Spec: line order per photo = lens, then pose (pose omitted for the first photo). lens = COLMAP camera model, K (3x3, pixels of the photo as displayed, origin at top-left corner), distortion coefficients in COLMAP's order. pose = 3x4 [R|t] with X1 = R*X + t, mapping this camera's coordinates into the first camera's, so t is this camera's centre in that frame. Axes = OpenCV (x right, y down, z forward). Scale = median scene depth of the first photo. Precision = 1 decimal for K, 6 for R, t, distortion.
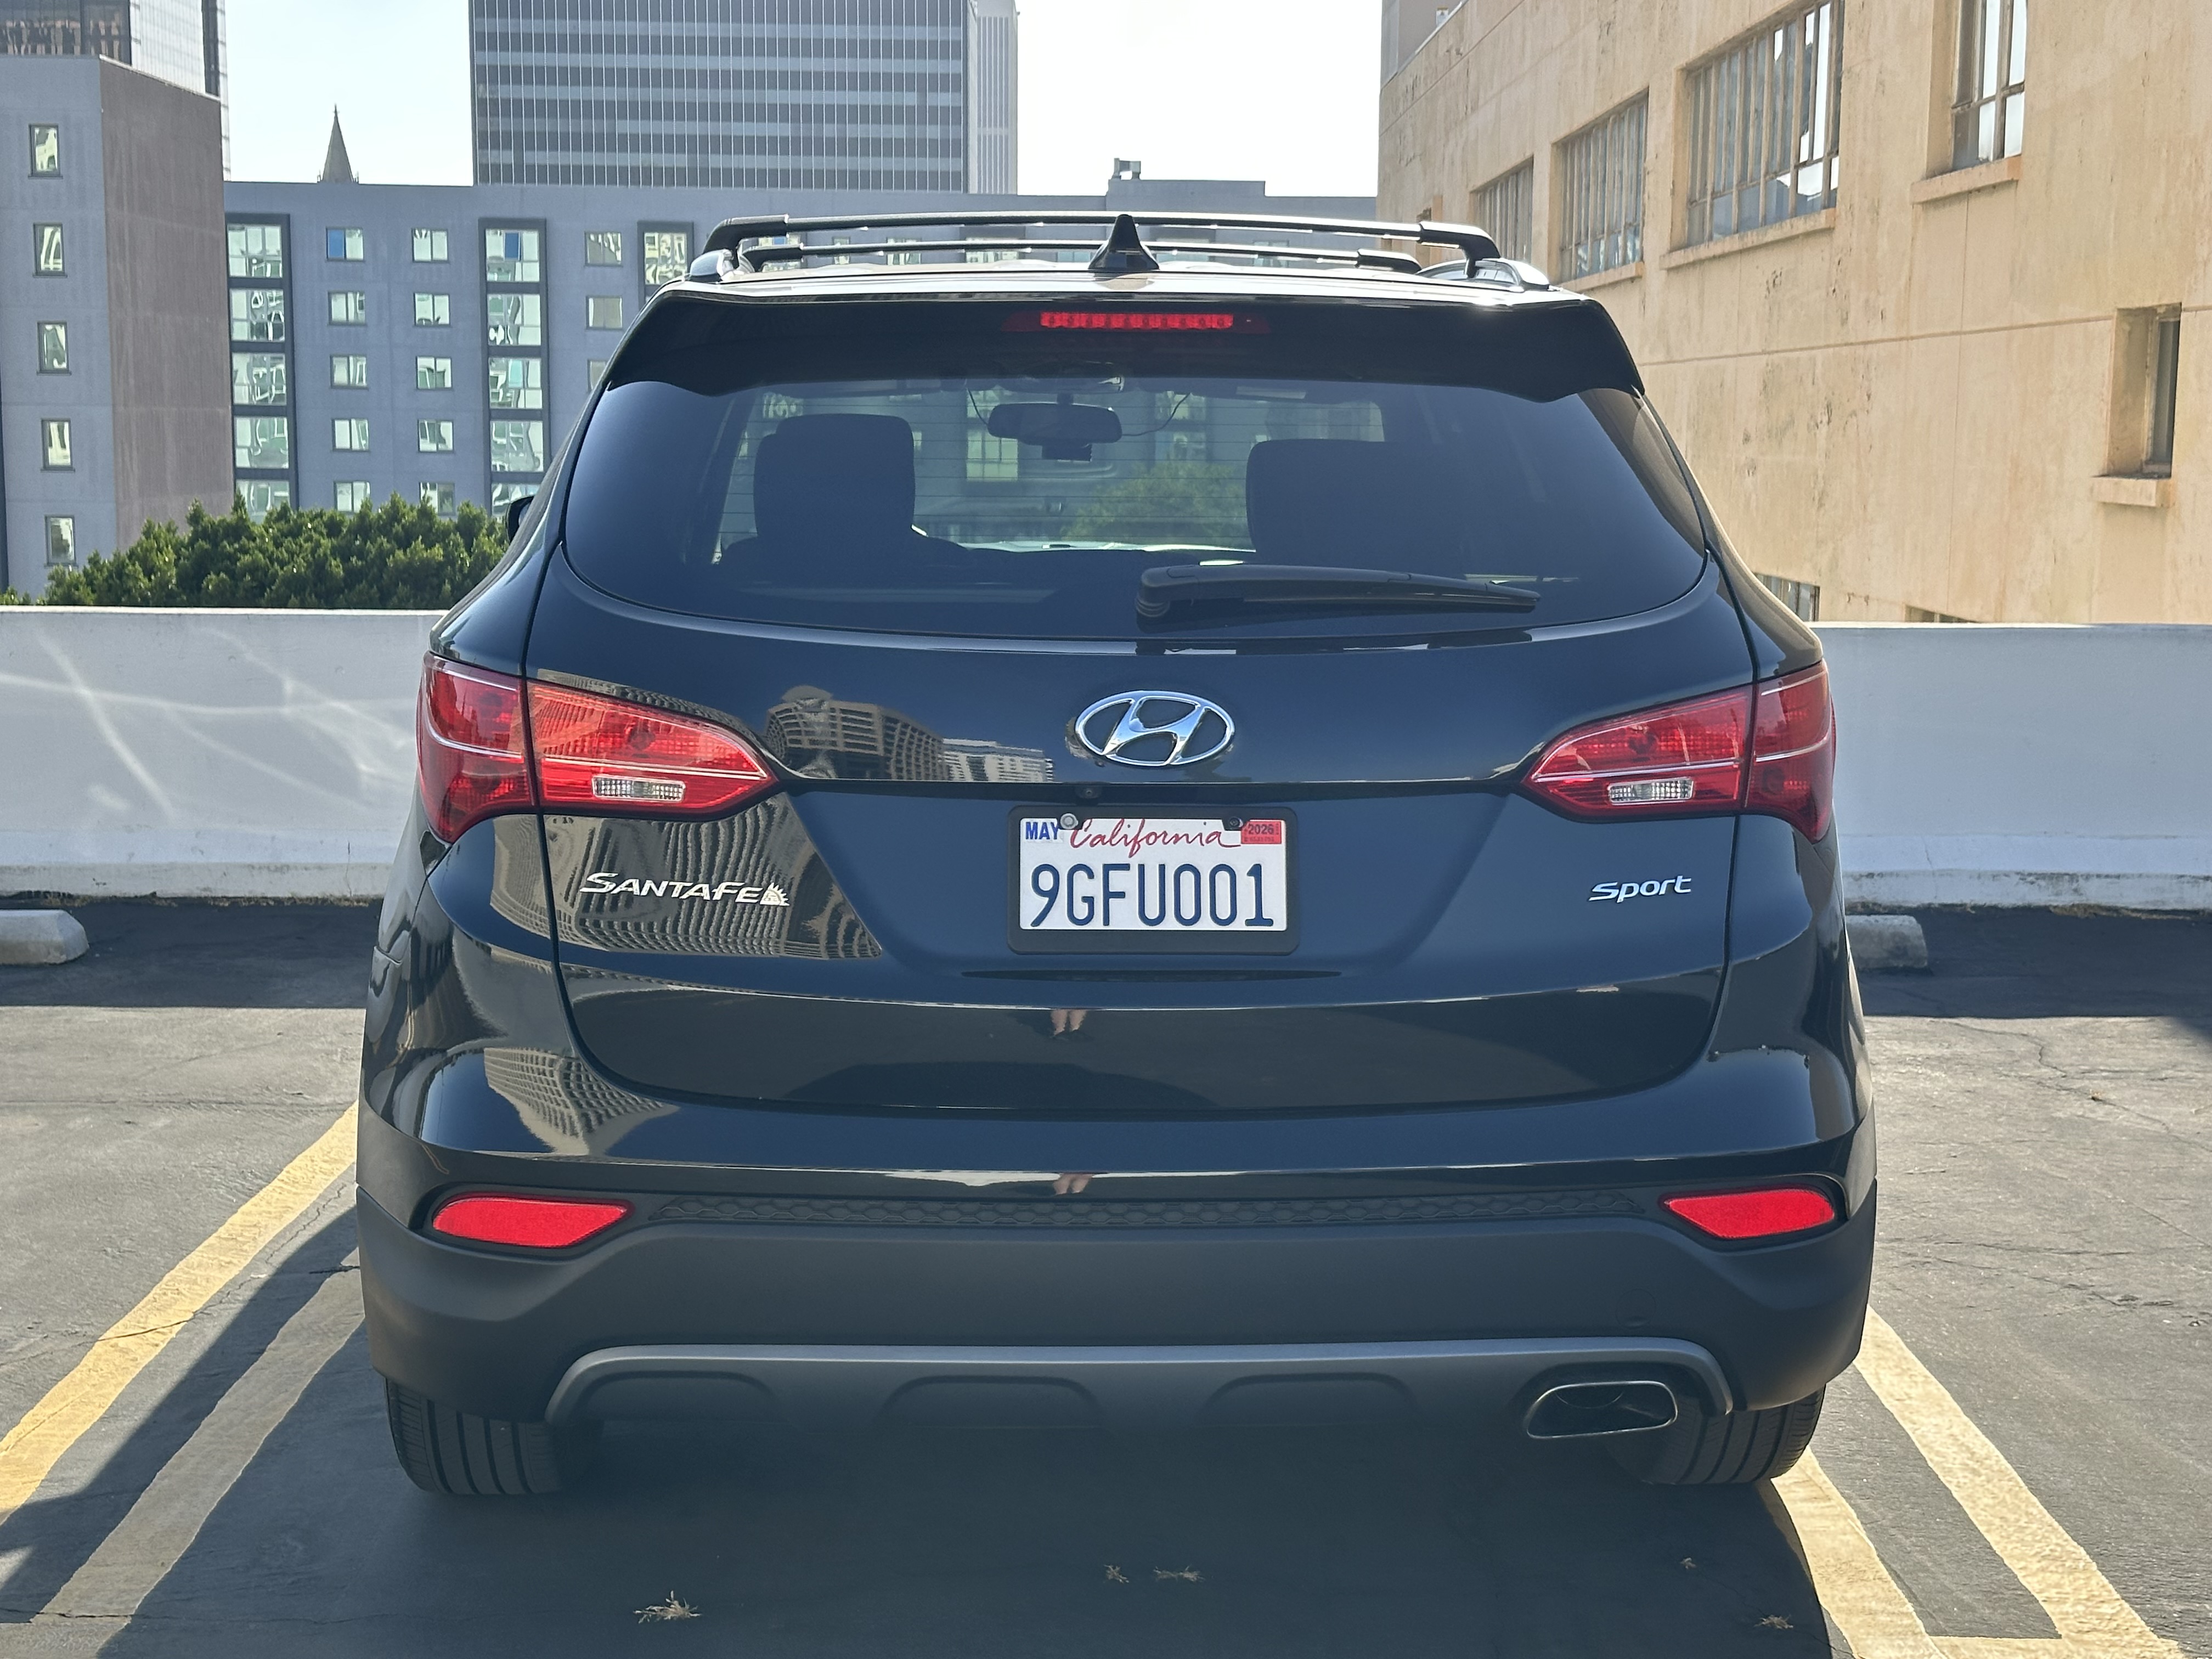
lens RADIAL K [[3151.4, 0, 1106.0], [0, 3151.4, 829.5], [0, 0, 1]] dist [0.089477, -0.051195]
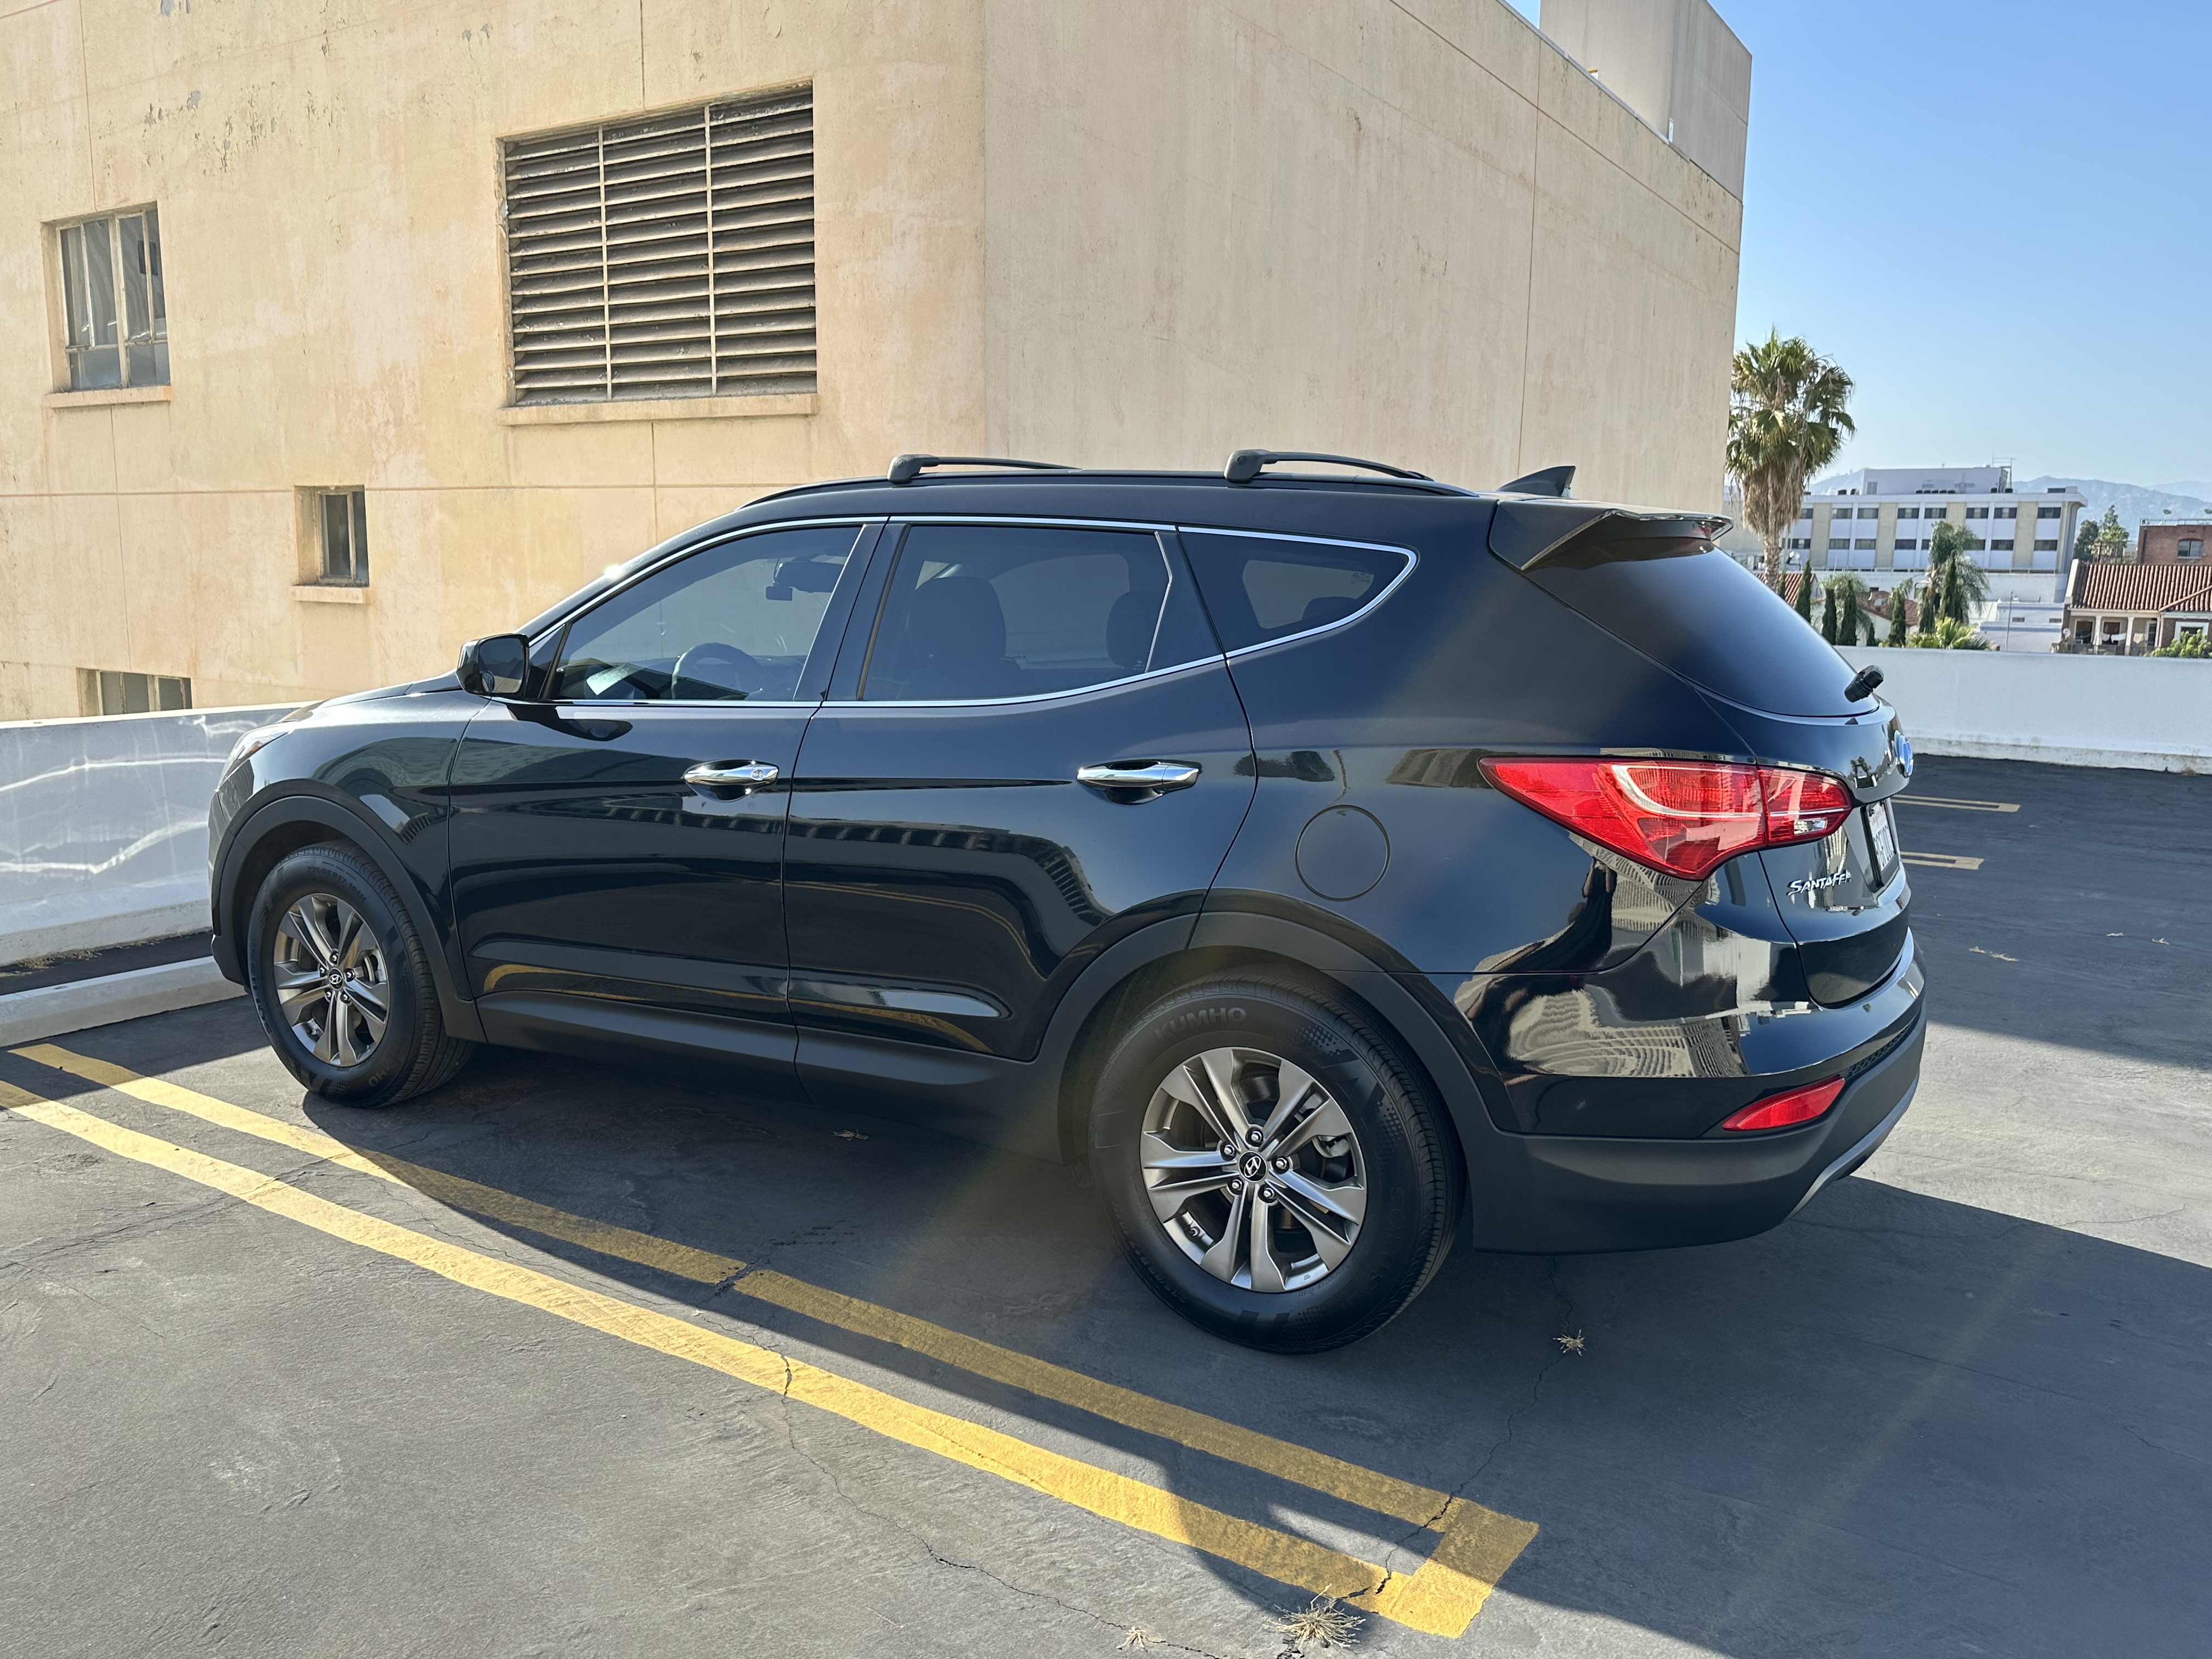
lens RADIAL K [[1677.0, 0, 1106.0], [0, 1677.0, 829.5], [0, 0, 1]] dist [0.037309, -0.065144]
pose [[0.548163, -0.131427, 0.825981, -0.585544], [0.097726, 0.990877, 0.092808, -0.070550], [-0.830643, 0.029846, 0.556005, 0.447067]]
